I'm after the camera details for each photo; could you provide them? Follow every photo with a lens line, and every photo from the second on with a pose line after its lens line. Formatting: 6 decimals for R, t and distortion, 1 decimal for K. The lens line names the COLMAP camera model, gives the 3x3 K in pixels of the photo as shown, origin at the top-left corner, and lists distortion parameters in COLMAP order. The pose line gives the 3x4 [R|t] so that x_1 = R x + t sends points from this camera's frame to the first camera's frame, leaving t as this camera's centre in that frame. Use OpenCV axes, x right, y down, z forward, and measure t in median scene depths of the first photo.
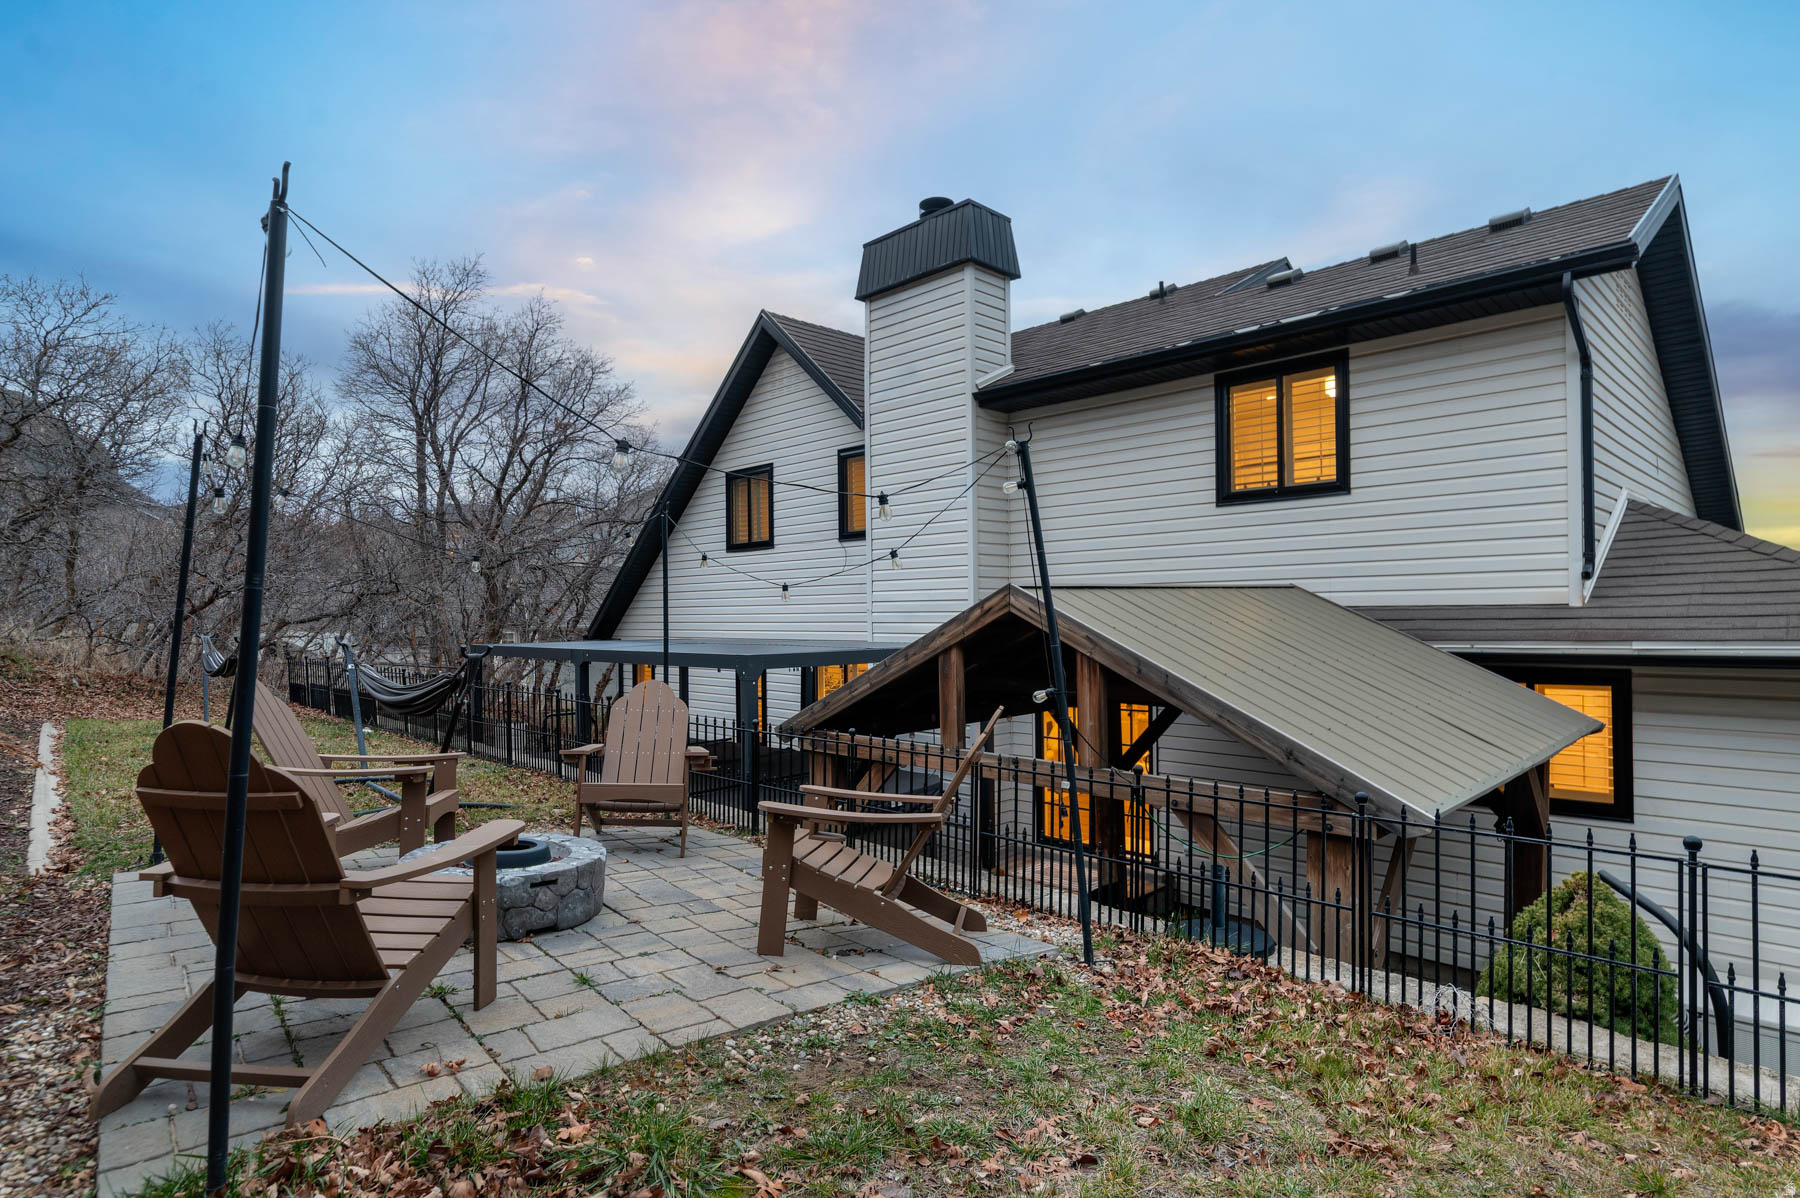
lens RADIAL K [[953.8, 0, 894.5], [0, 953.8, 604.8], [0, 0, 1]] dist [0.002043, 0.000343]
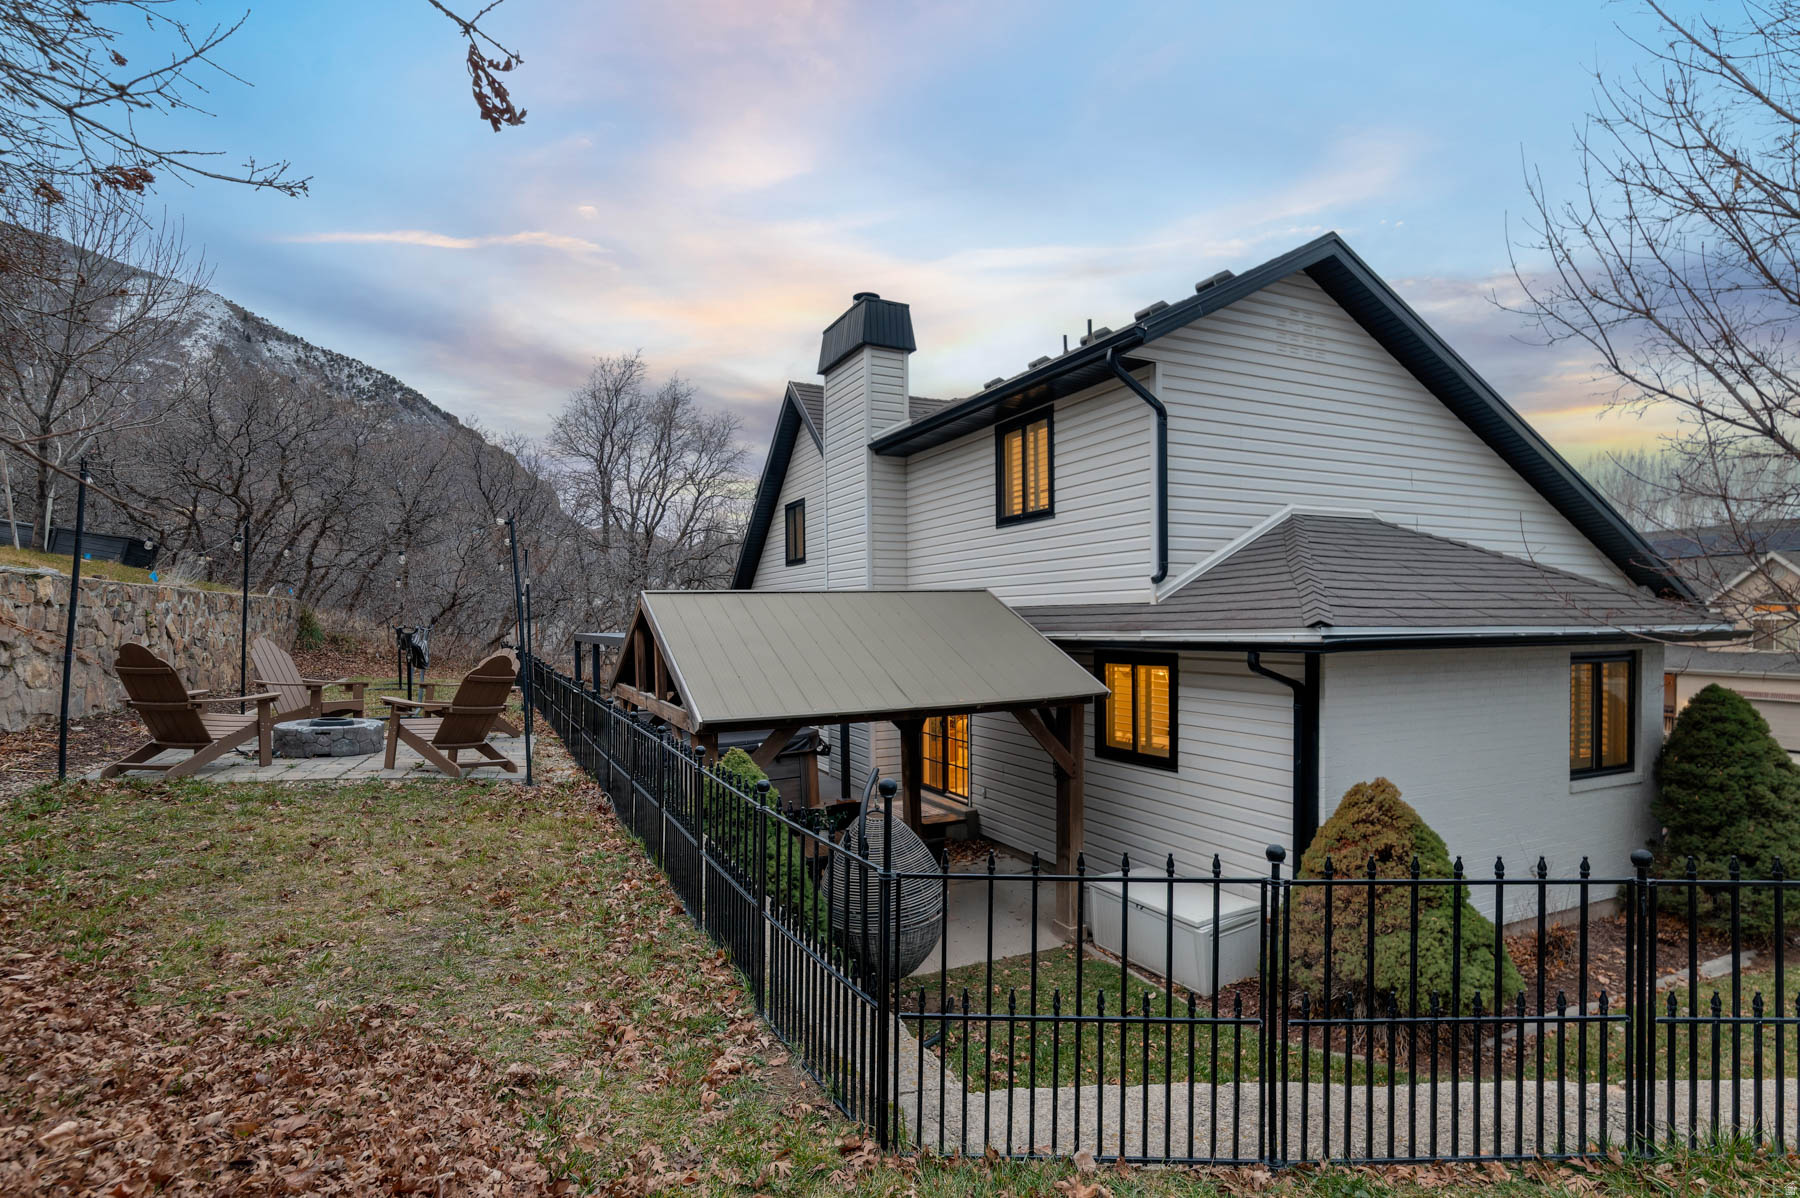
lens RADIAL K [[918.5, 0, 907.1], [0, 918.5, 612.7], [0, 0, 1]] dist [-0.003887, -0.000829]
pose [[0.951920, 0.002883, -0.306334, 0.547312], [-0.003198, 0.999995, -0.000528, 0.010202], [0.306331, 0.001482, 0.951924, -0.192431]]
